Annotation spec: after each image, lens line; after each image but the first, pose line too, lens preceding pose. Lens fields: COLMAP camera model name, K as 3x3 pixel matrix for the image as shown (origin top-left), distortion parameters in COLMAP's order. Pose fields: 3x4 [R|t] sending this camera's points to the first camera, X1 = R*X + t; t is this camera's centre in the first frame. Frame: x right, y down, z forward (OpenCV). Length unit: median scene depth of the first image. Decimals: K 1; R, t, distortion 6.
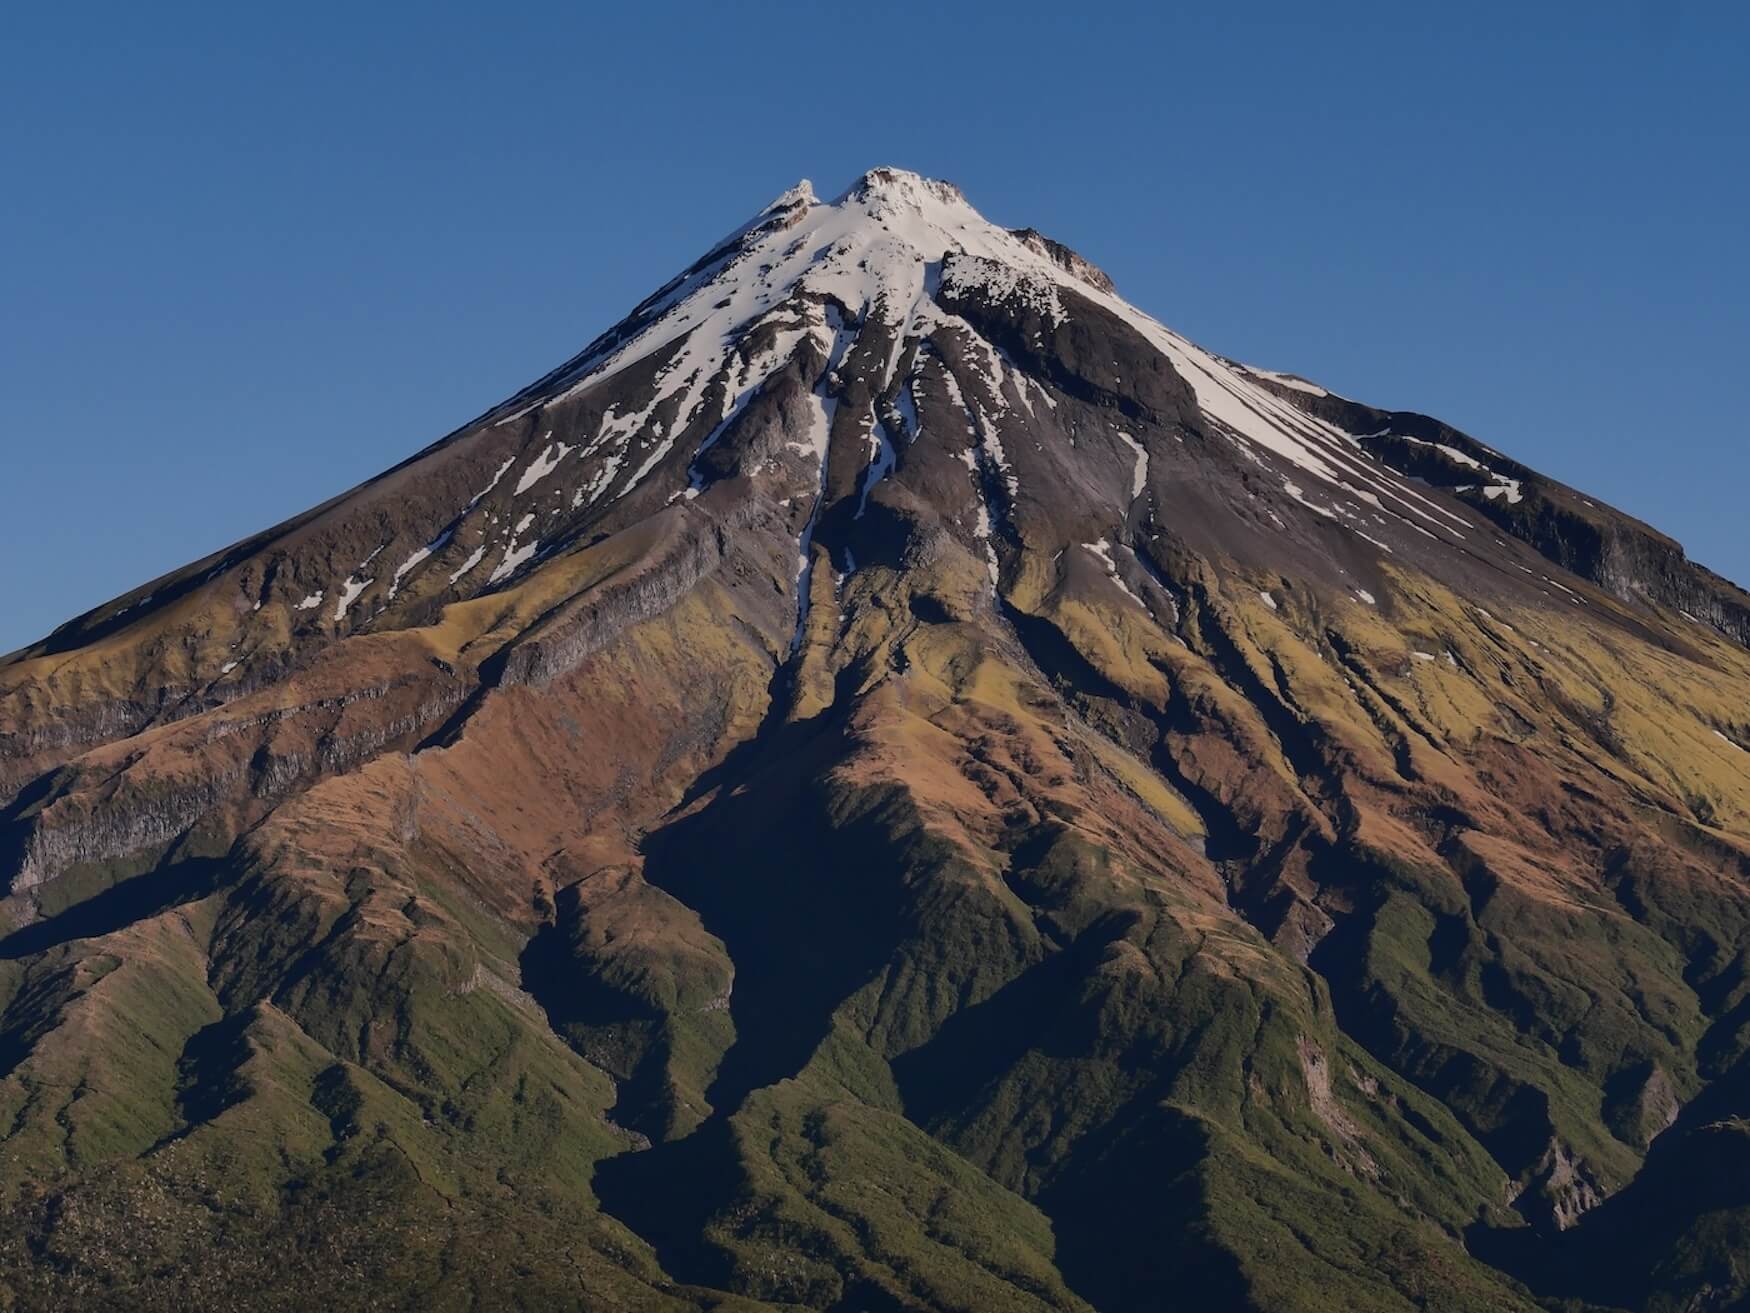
lens RADIAL K [[8314.9, 0, 875.0], [0, 8314.9, 656.5], [0, 0, 1]] dist [0.332274, 9.860802]
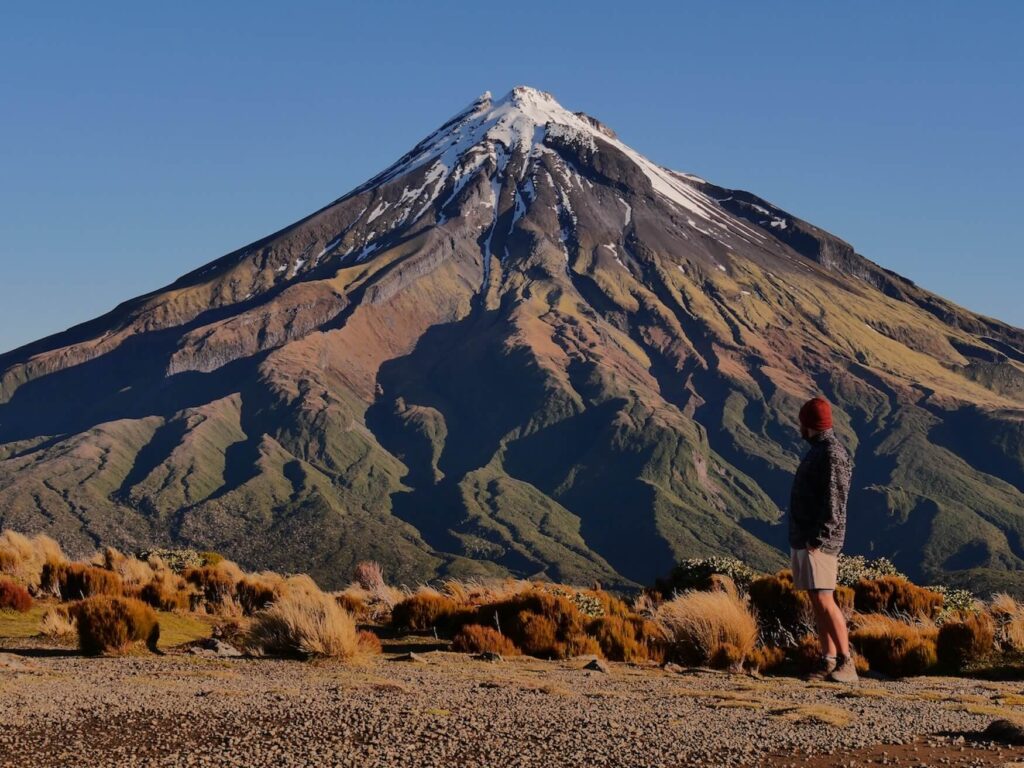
lens RADIAL K [[4865.4, 0, 512.0], [0, 4865.4, 384.0], [0, 0, 1]] dist [0.332274, 9.860802]
pose [[0.999600, 0.004826, 0.027875, -0.040559], [-0.005630, 0.999568, 0.028856, -0.013993], [-0.027724, -0.029002, 0.999195, -0.401174]]
